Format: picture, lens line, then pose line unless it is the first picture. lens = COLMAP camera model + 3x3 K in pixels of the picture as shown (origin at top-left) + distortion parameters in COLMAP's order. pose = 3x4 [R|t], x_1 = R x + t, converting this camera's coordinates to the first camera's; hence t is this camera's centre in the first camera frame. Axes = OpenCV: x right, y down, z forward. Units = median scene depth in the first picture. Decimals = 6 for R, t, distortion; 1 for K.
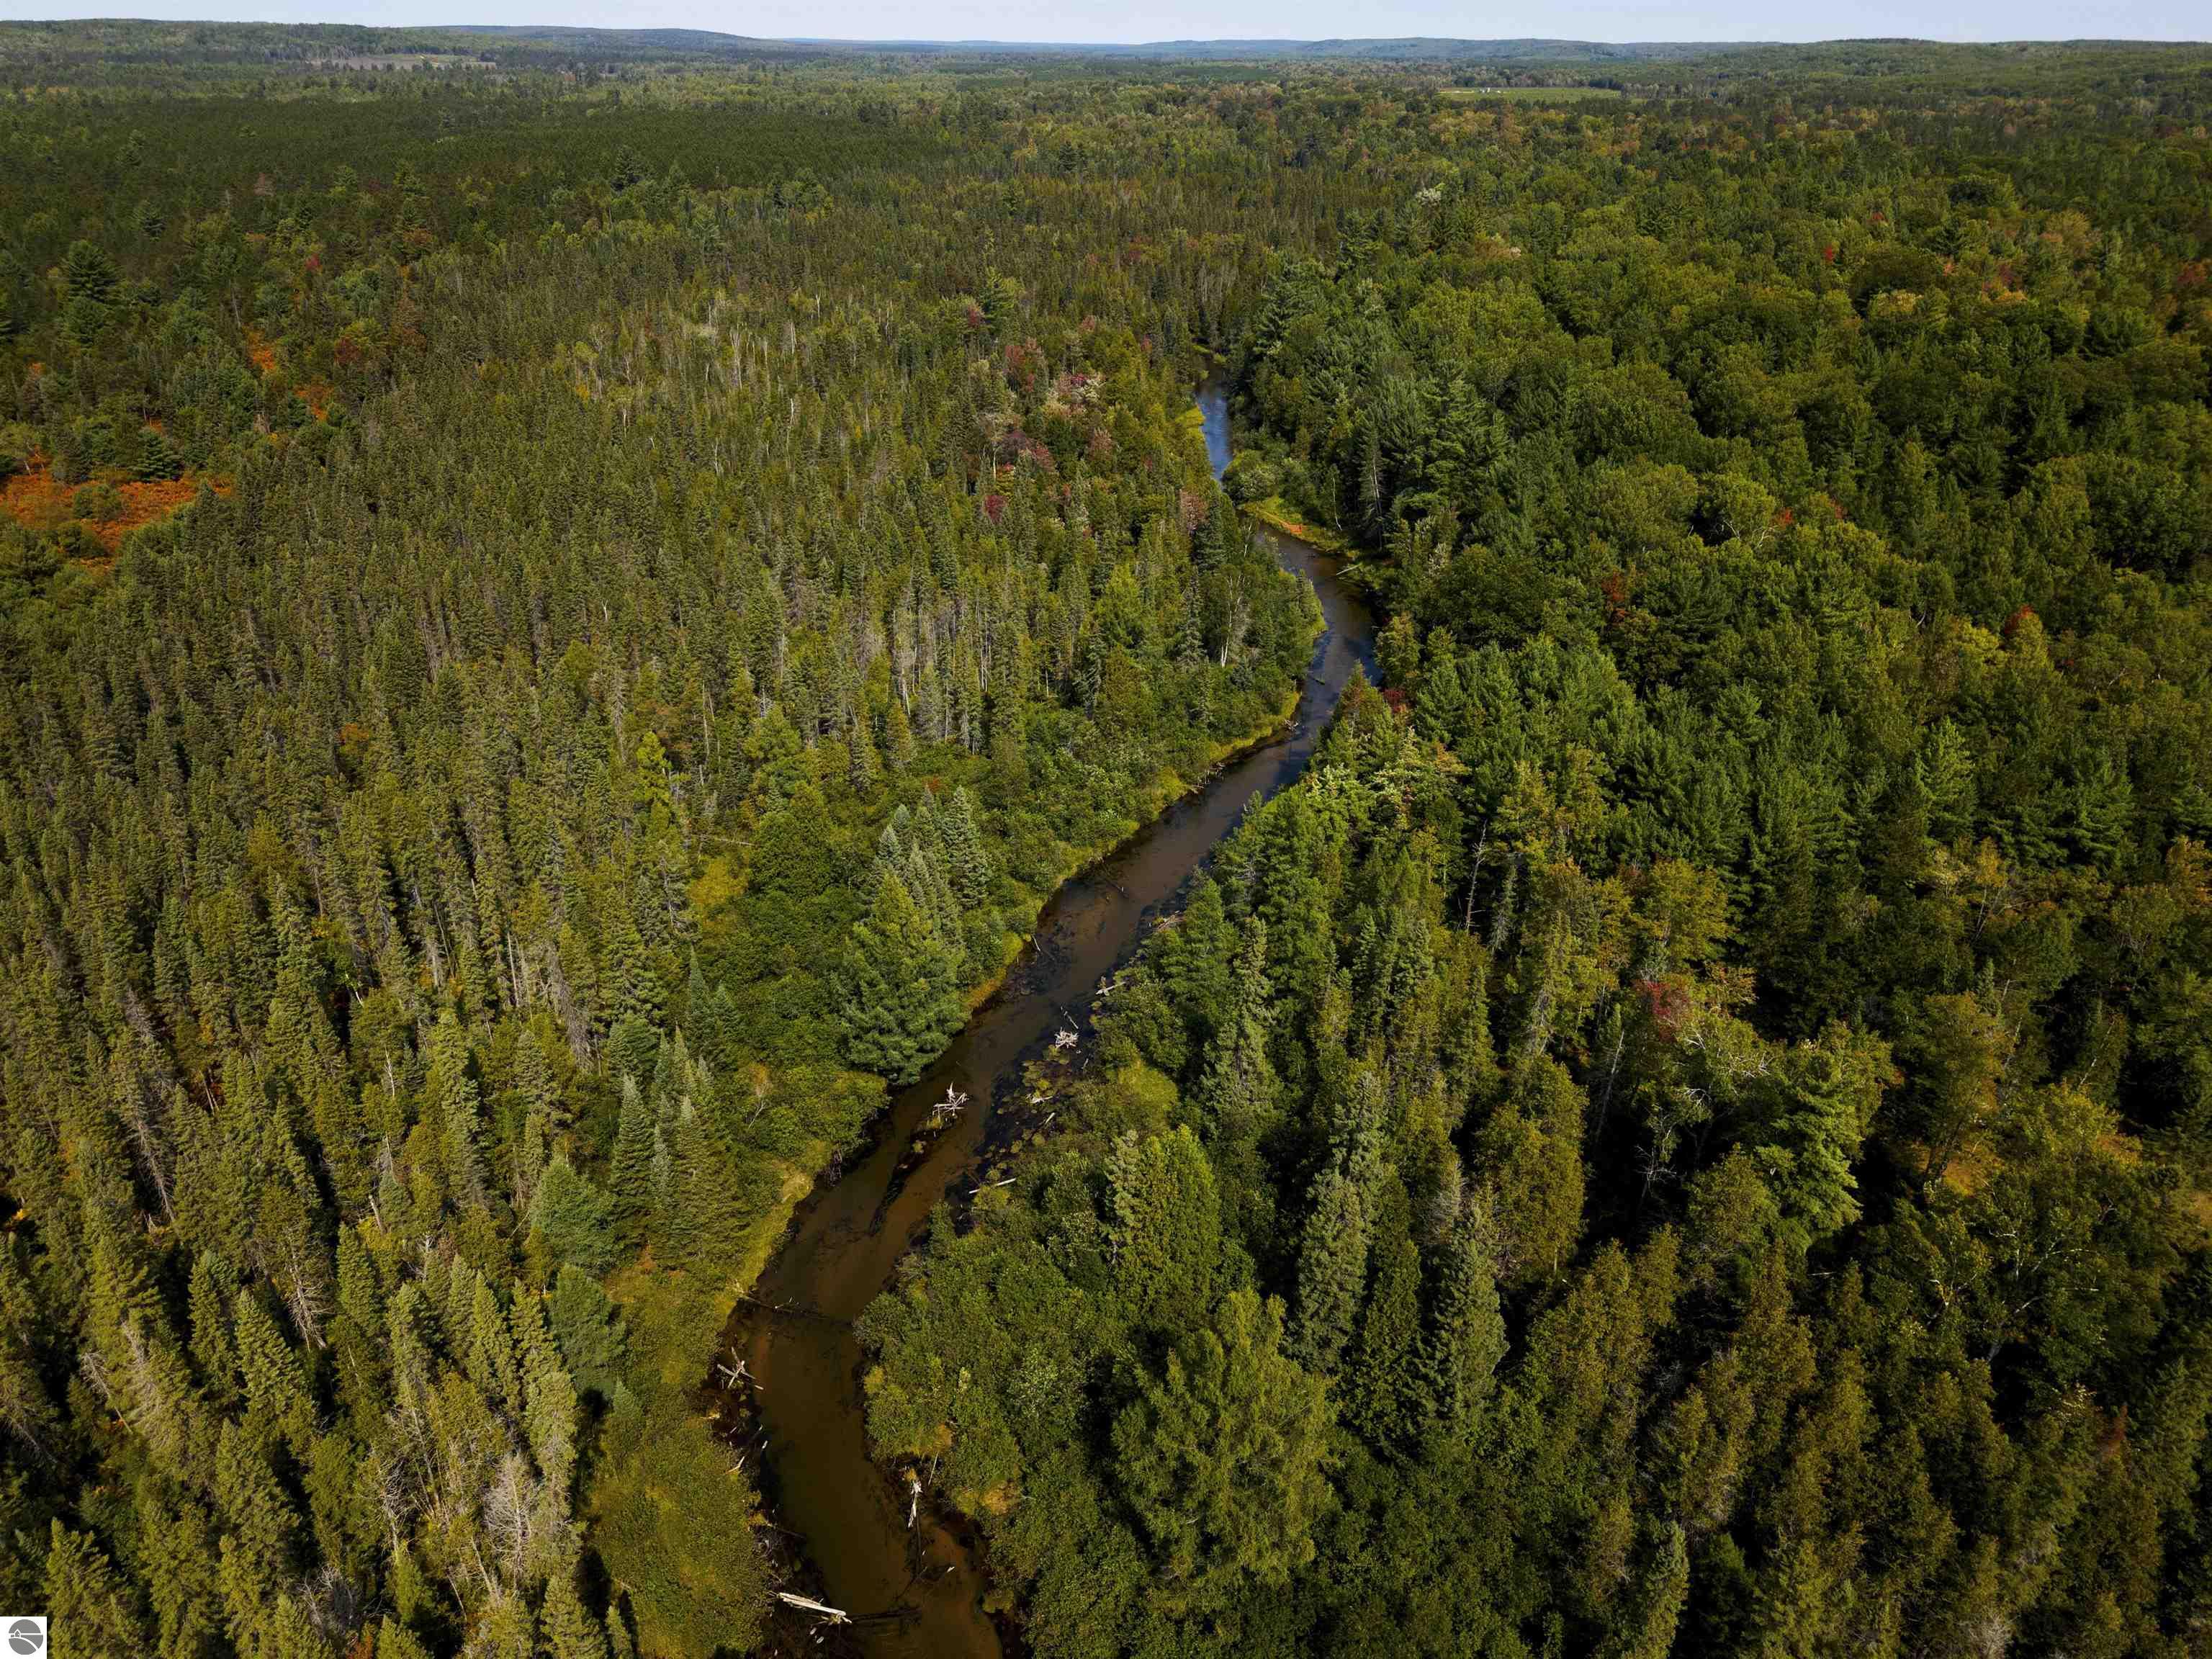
lens RADIAL K [[1480.9, 0, 1108.5], [0, 1480.9, 818.0], [0, 0, 1]] dist [0.018608, -0.020646]
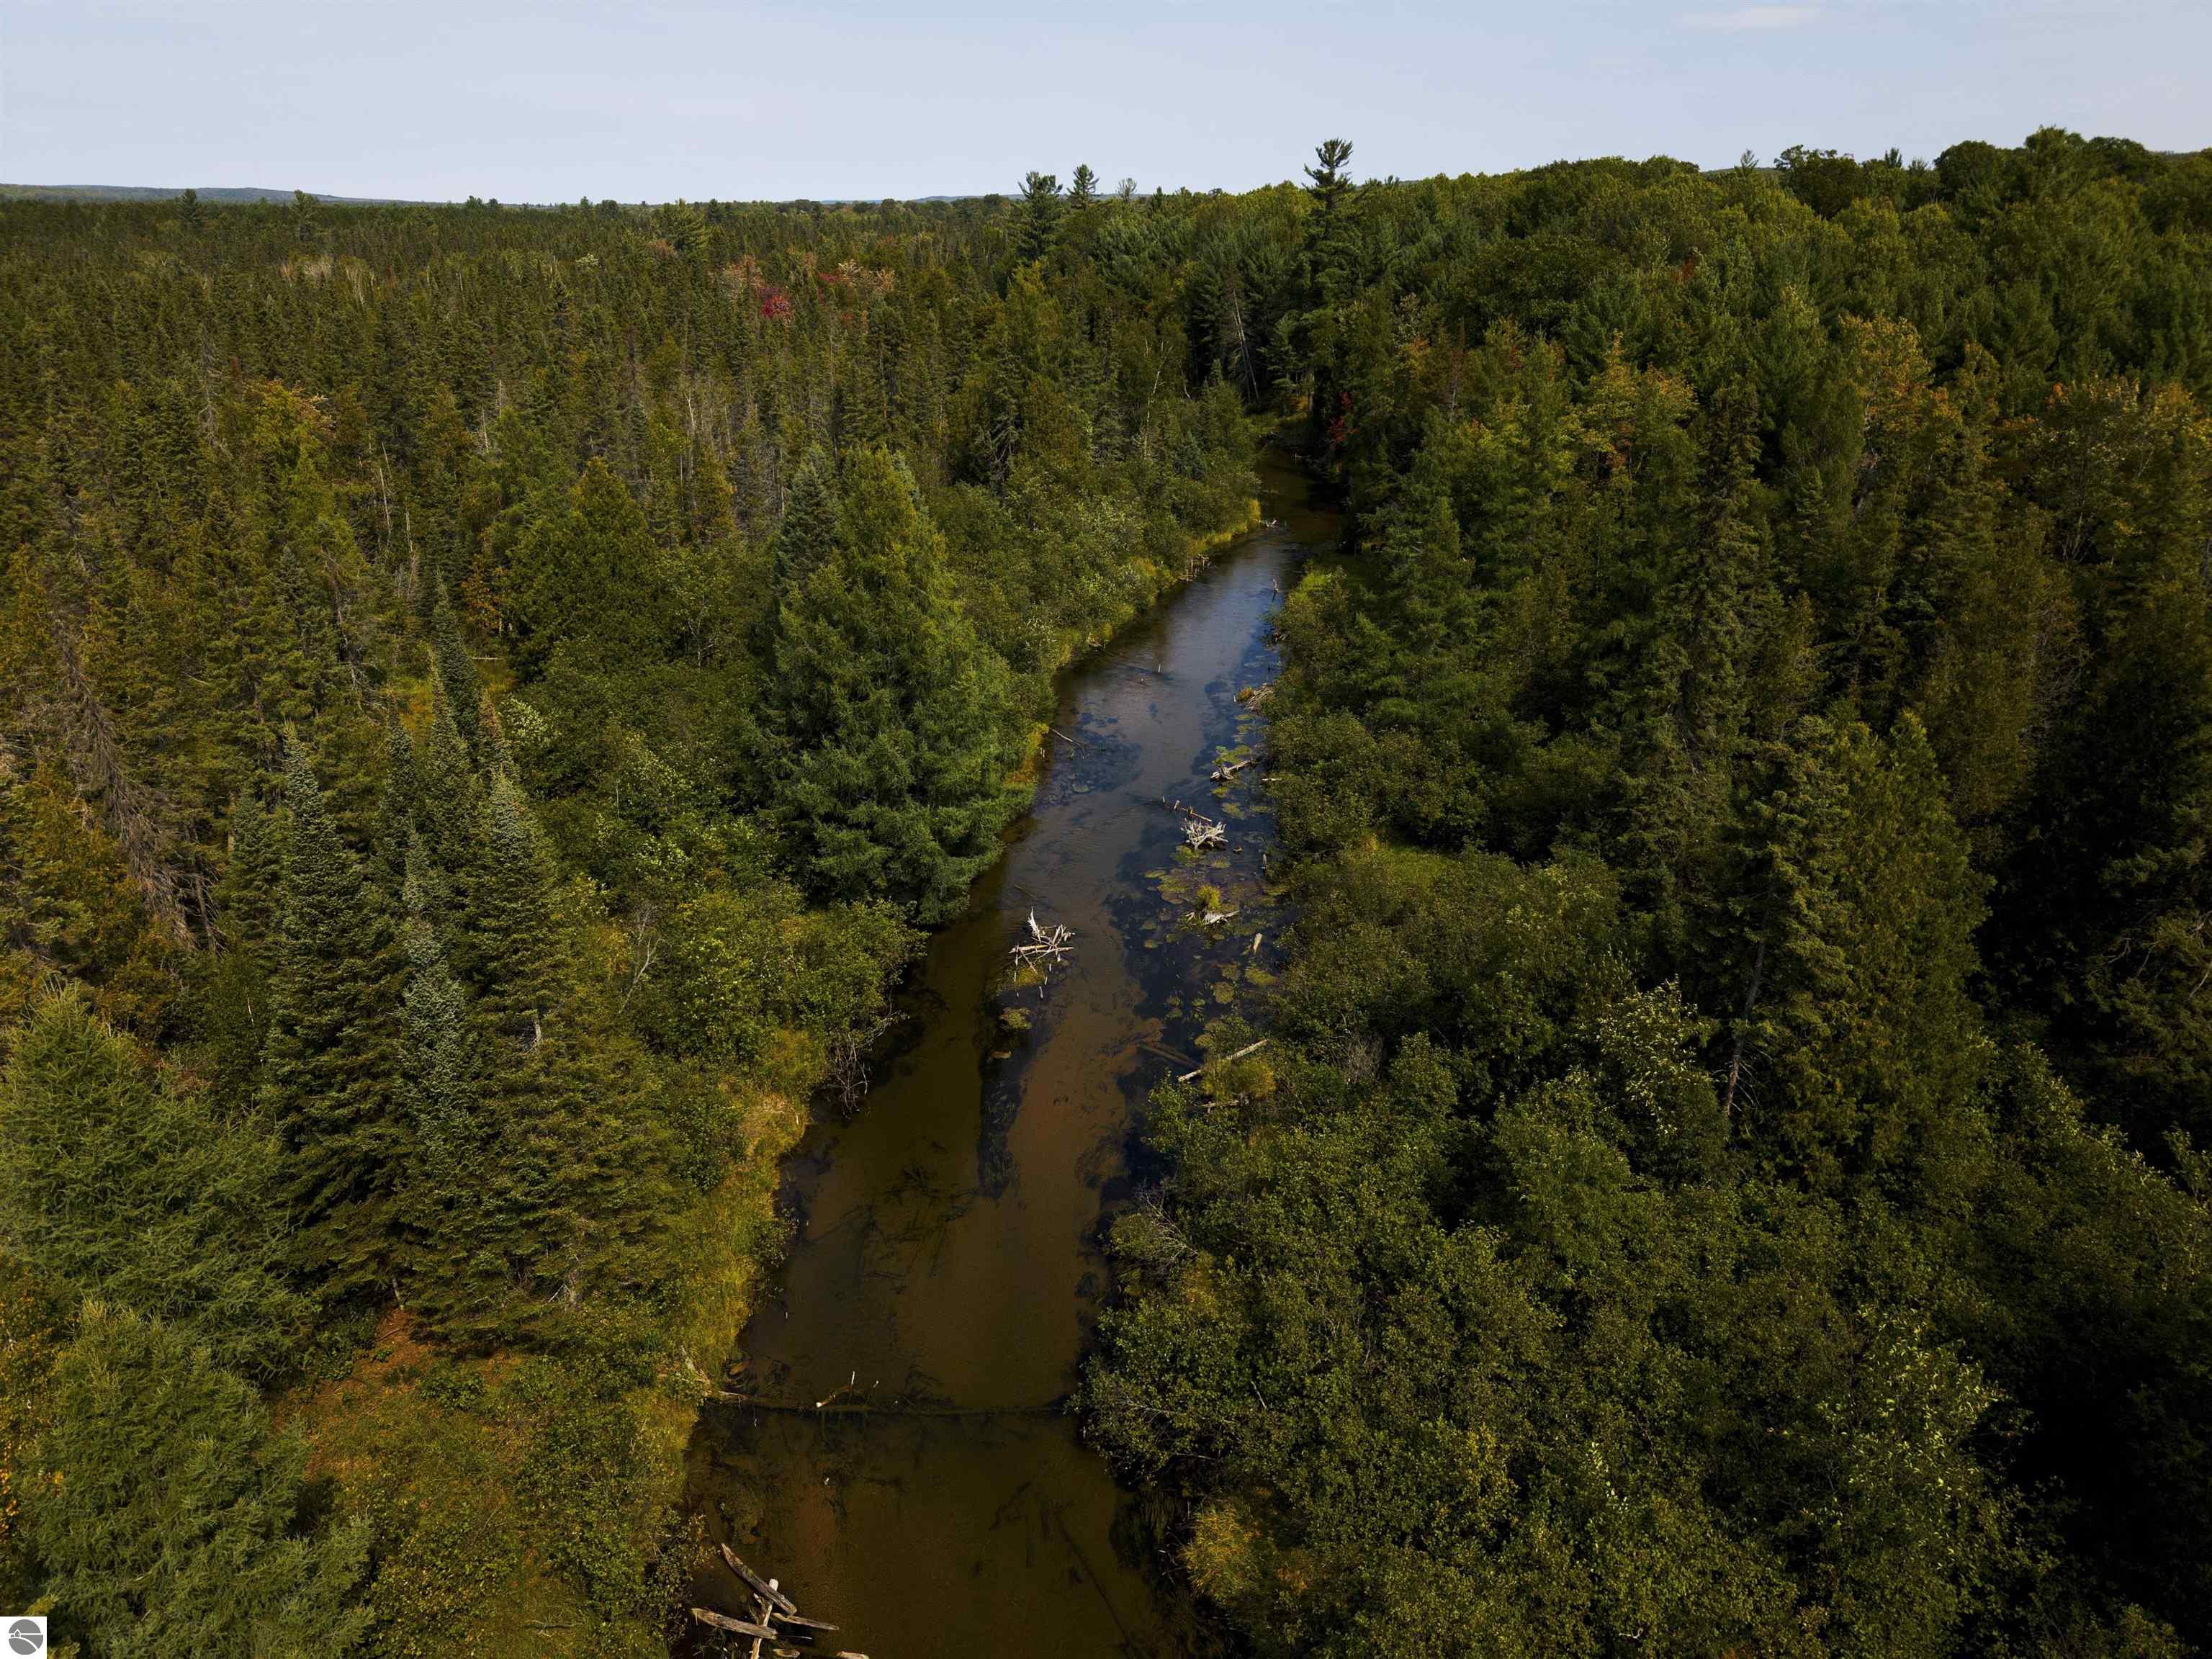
lens RADIAL K [[1480.9, 0, 1114.2], [0, 1480.9, 822.9], [0, 0, 1]] dist [0.018608, -0.020646]
pose [[0.970556, -0.102186, 0.218126, -0.193910], [0.120672, 0.989994, -0.073146, 0.203081], [-0.208468, 0.097314, 0.973176, 0.564270]]
